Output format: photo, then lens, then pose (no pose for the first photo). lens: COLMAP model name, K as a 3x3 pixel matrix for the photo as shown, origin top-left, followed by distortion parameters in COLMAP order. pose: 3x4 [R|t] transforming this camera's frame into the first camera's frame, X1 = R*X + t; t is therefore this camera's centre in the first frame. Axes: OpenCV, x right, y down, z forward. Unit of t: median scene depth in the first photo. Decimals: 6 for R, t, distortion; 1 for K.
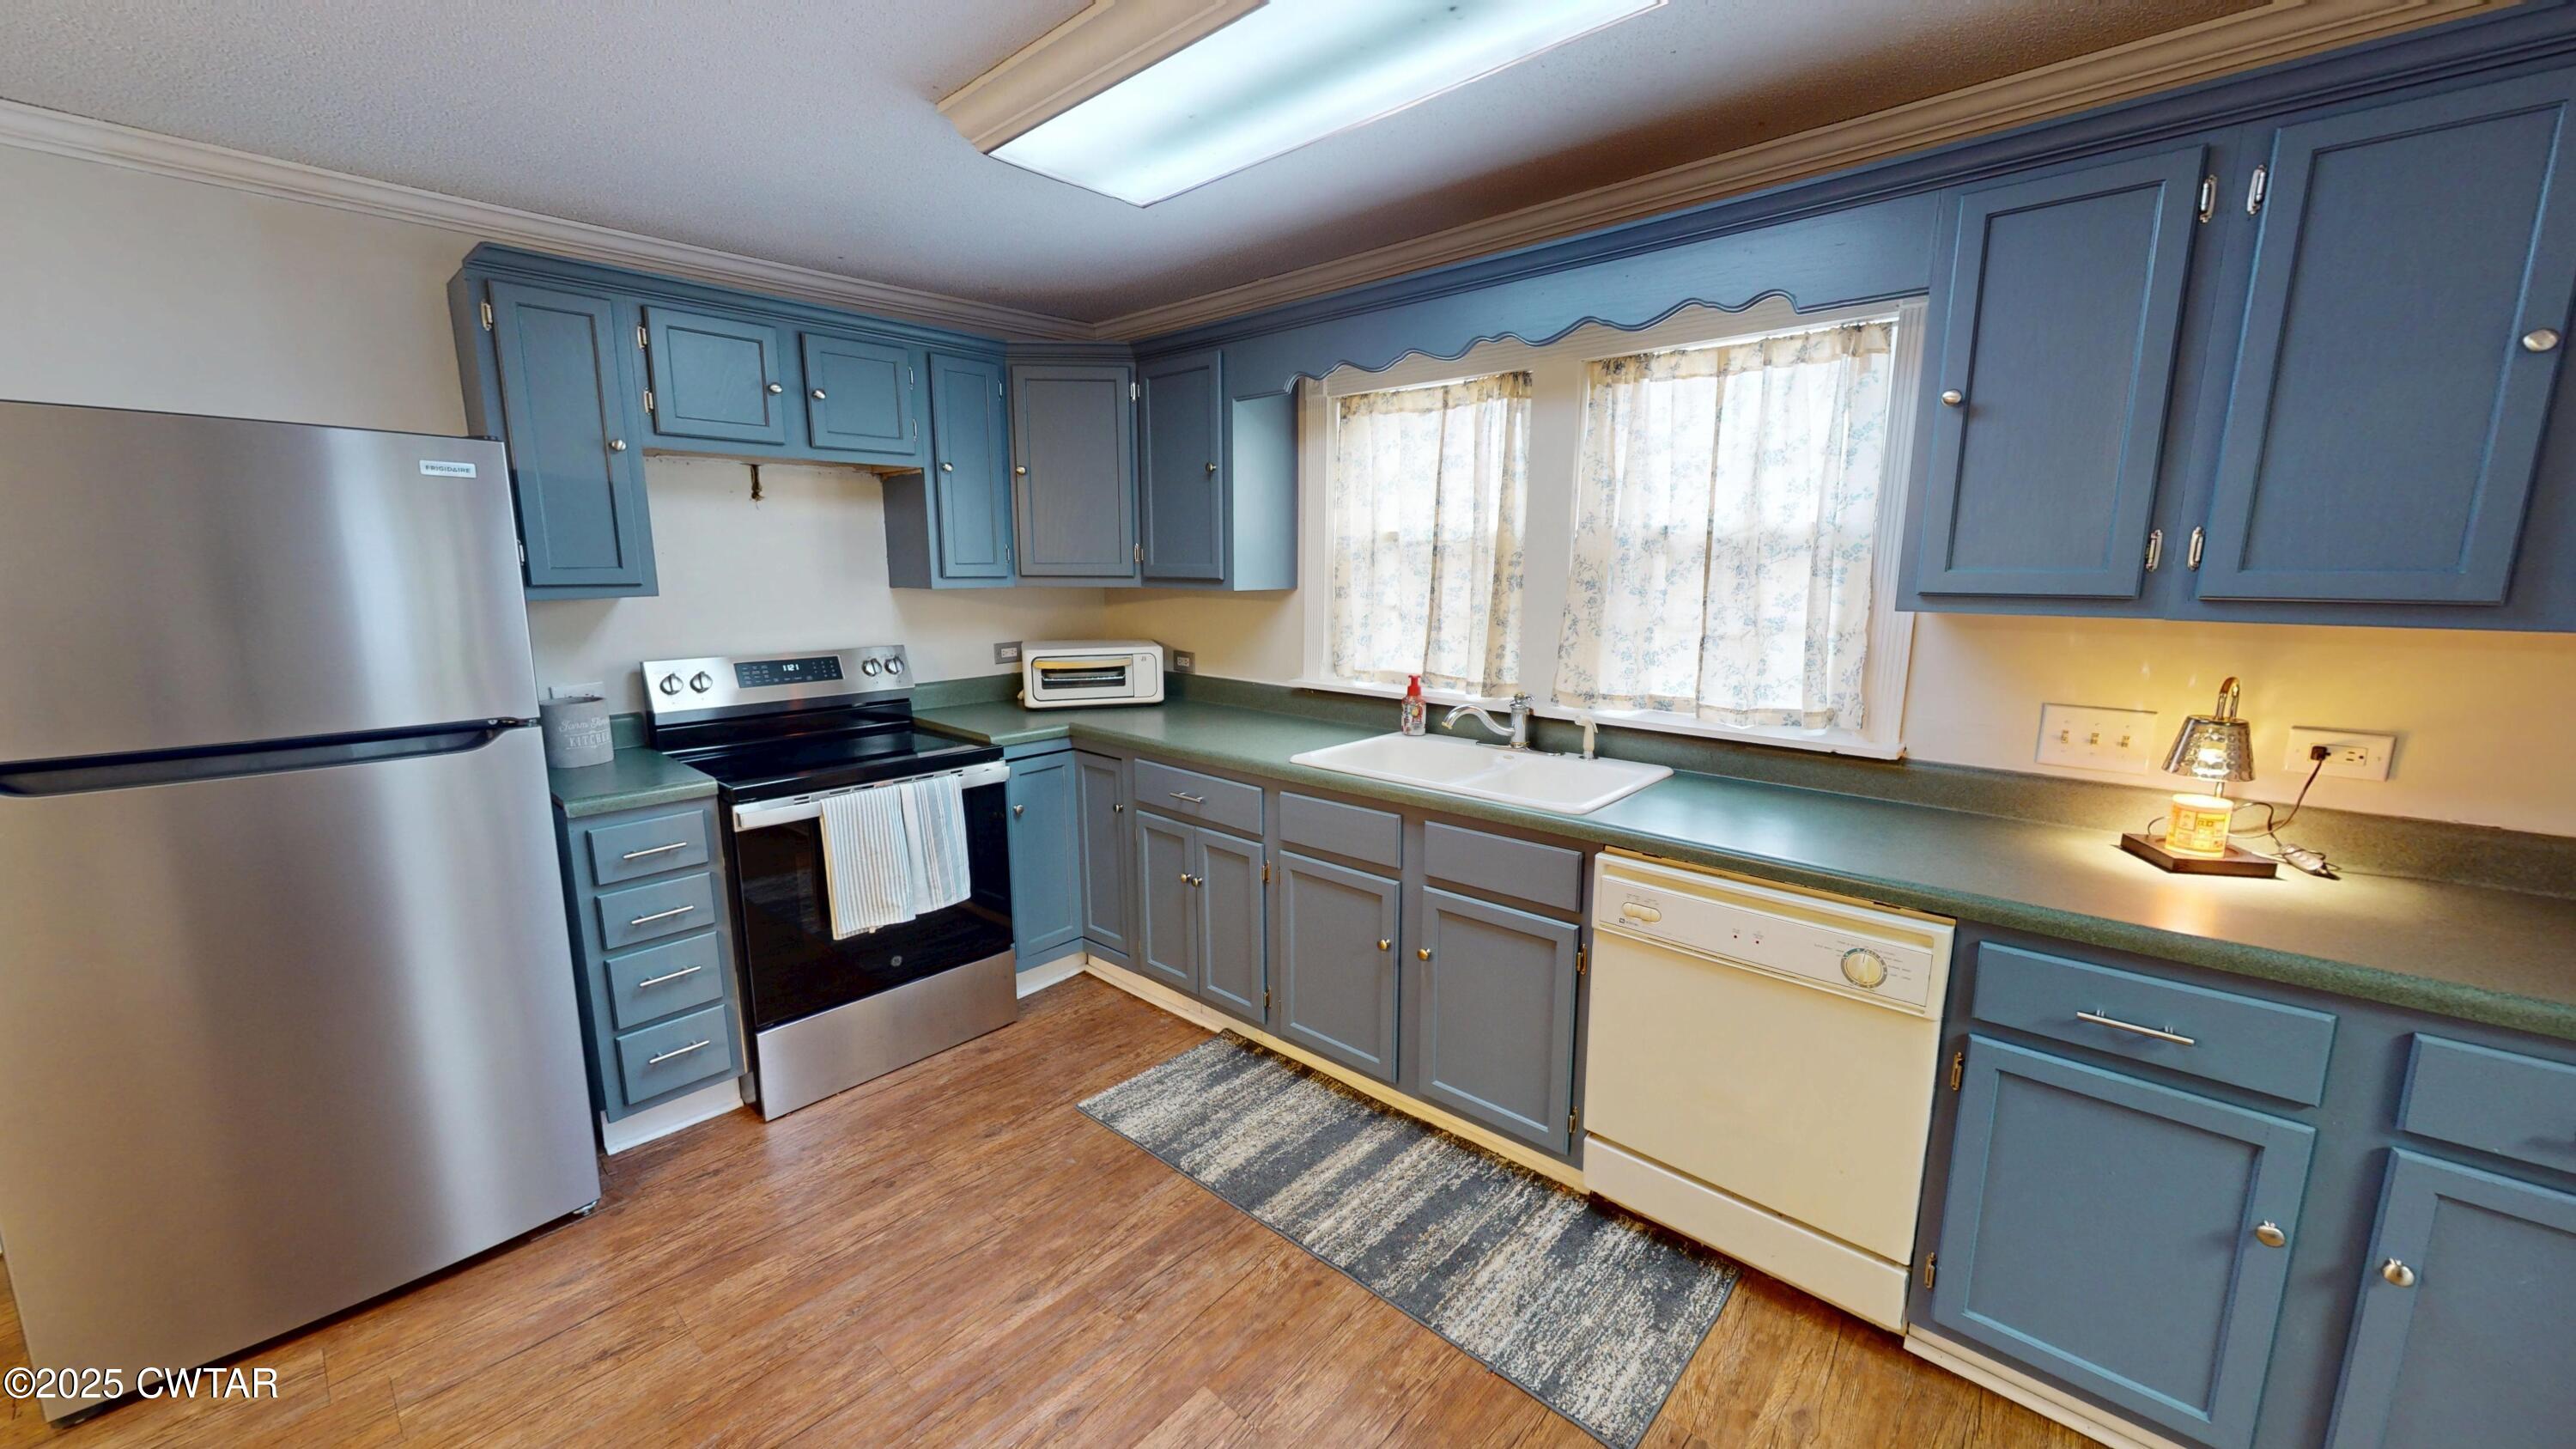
lens RADIAL K [[945.8, 0, 1290.4], [0, 945.8, 726.0], [0, 0, 1]] dist [-0.000503, 0.000390]
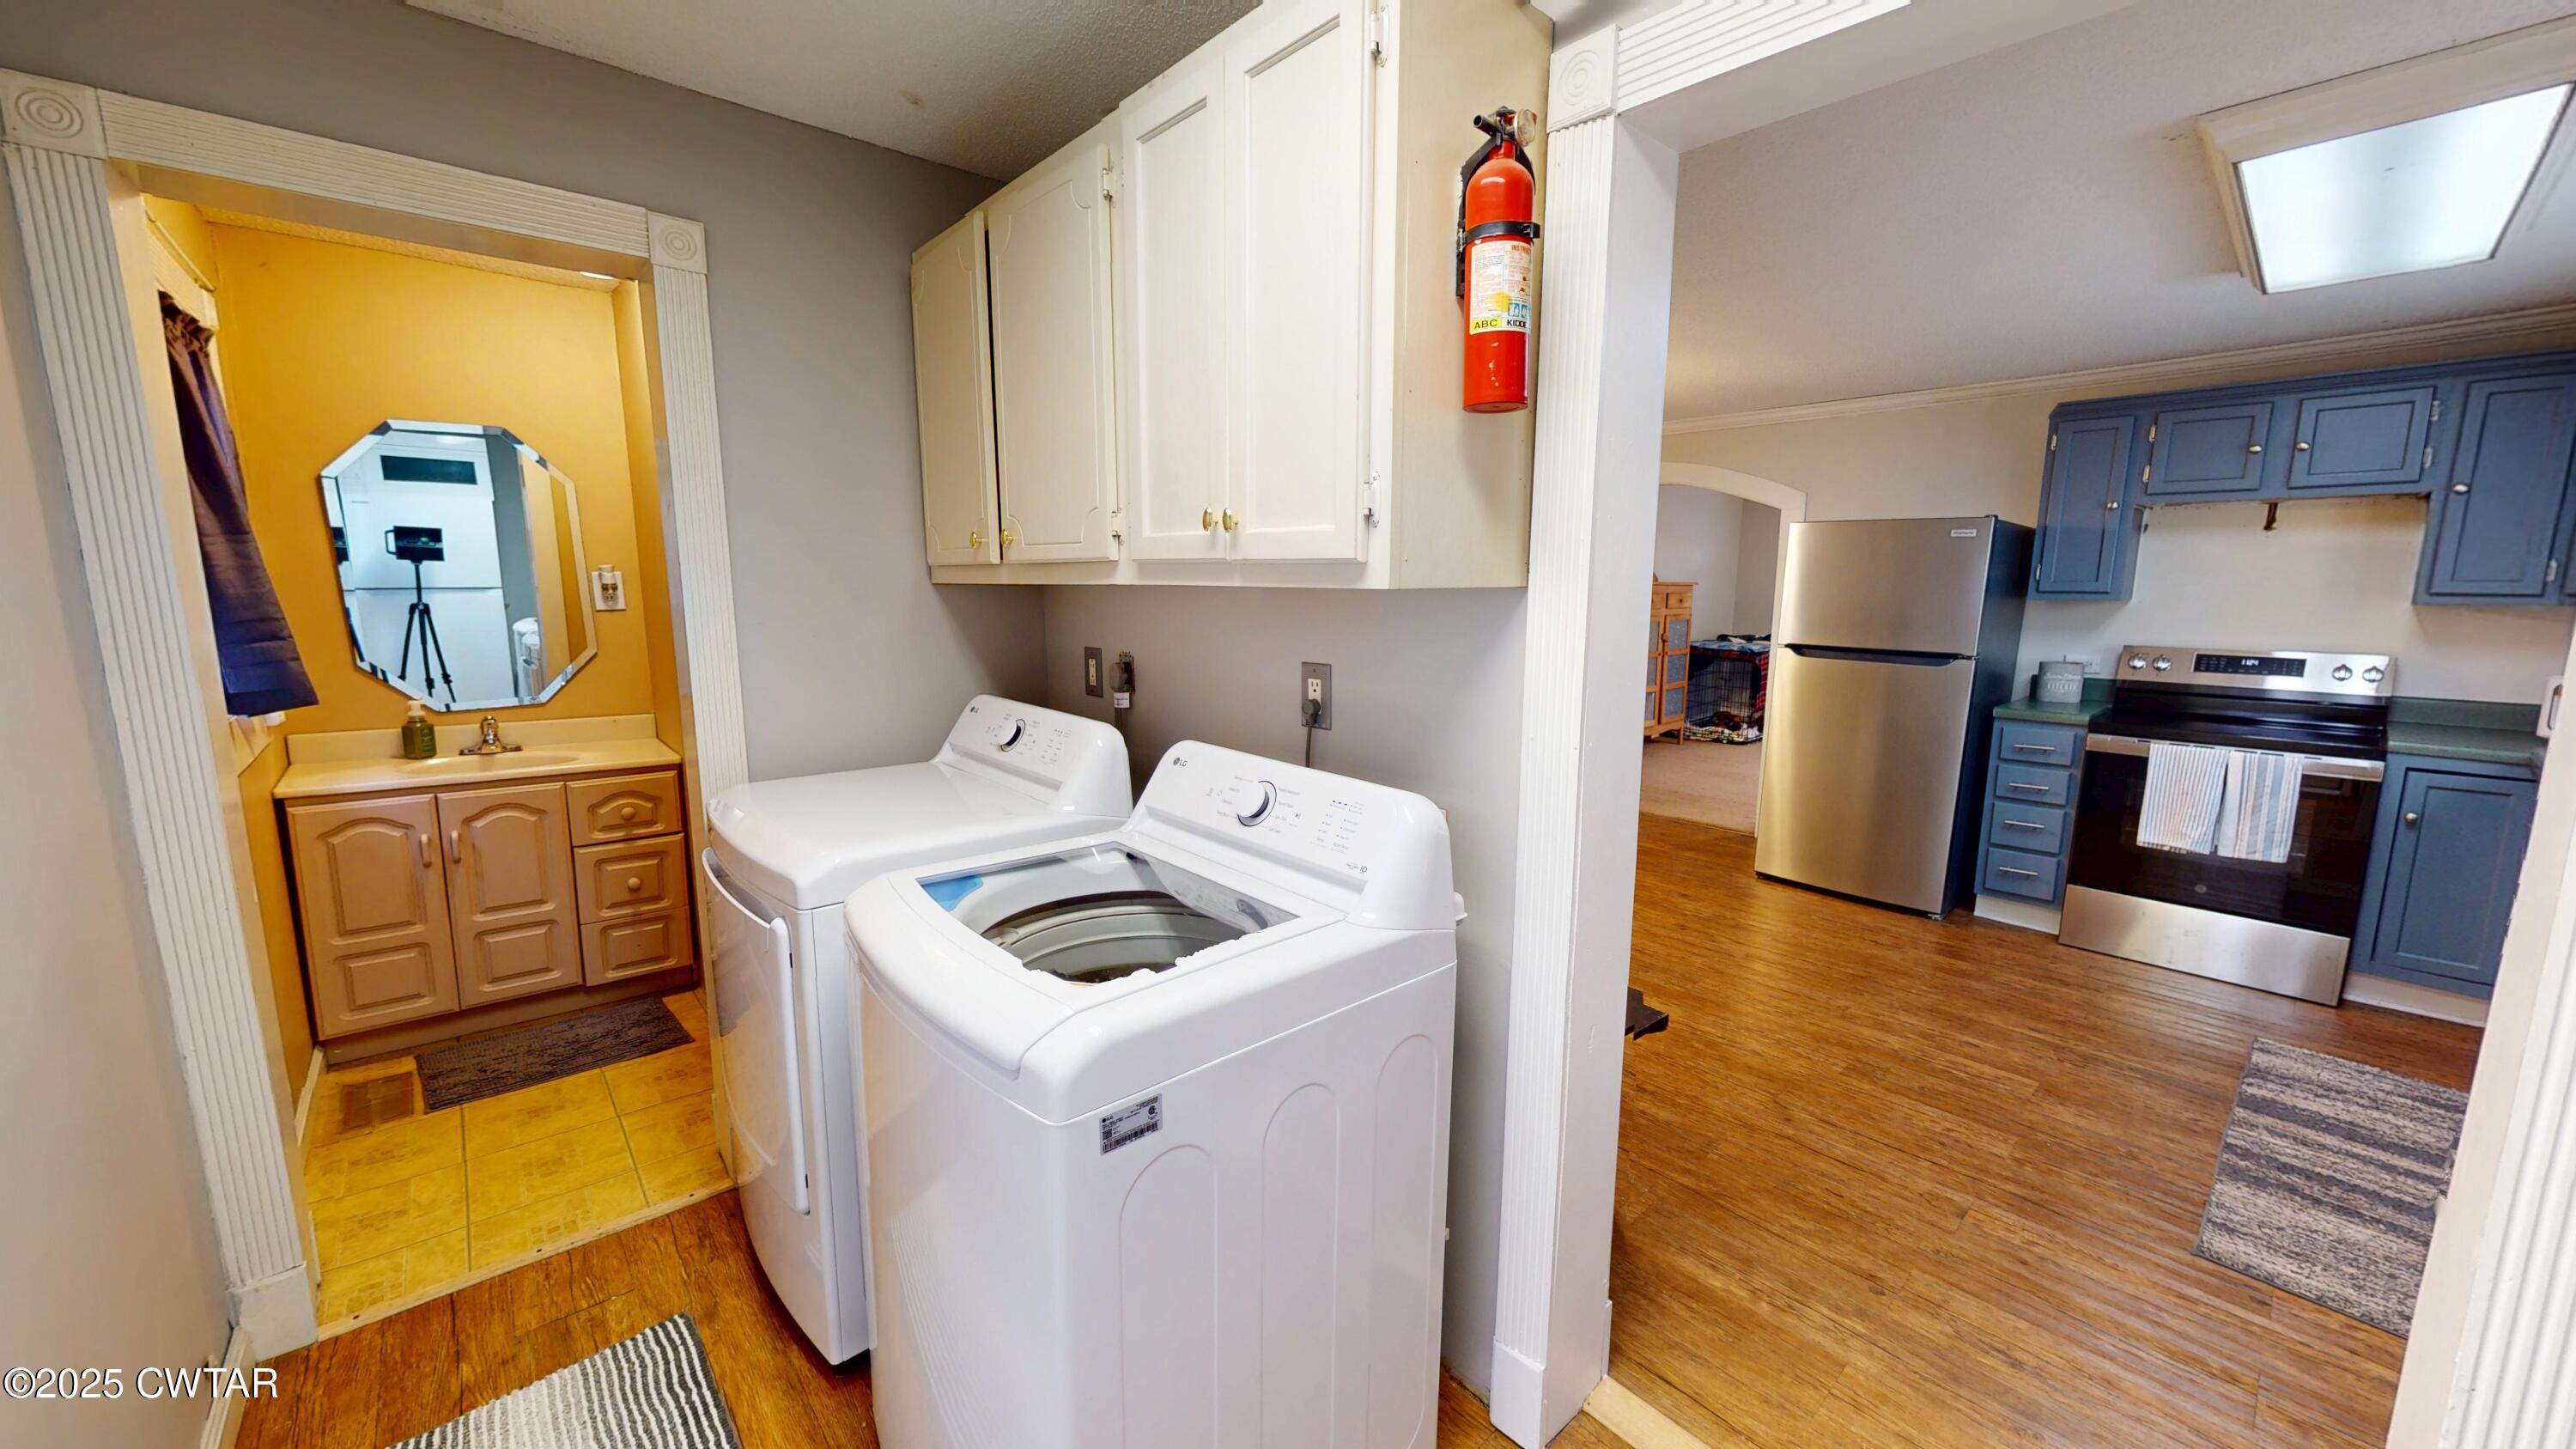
lens RADIAL K [[945.8, 0, 1286.0], [0, 945.8, 728.5], [0, 0, 1]] dist [-0.000503, 0.000390]
pose [[-0.112492, 0.154911, -0.981503, 1.063133], [-0.176533, 0.968943, 0.173161, 0.039592], [0.977846, 0.192747, -0.081651, -0.169466]]
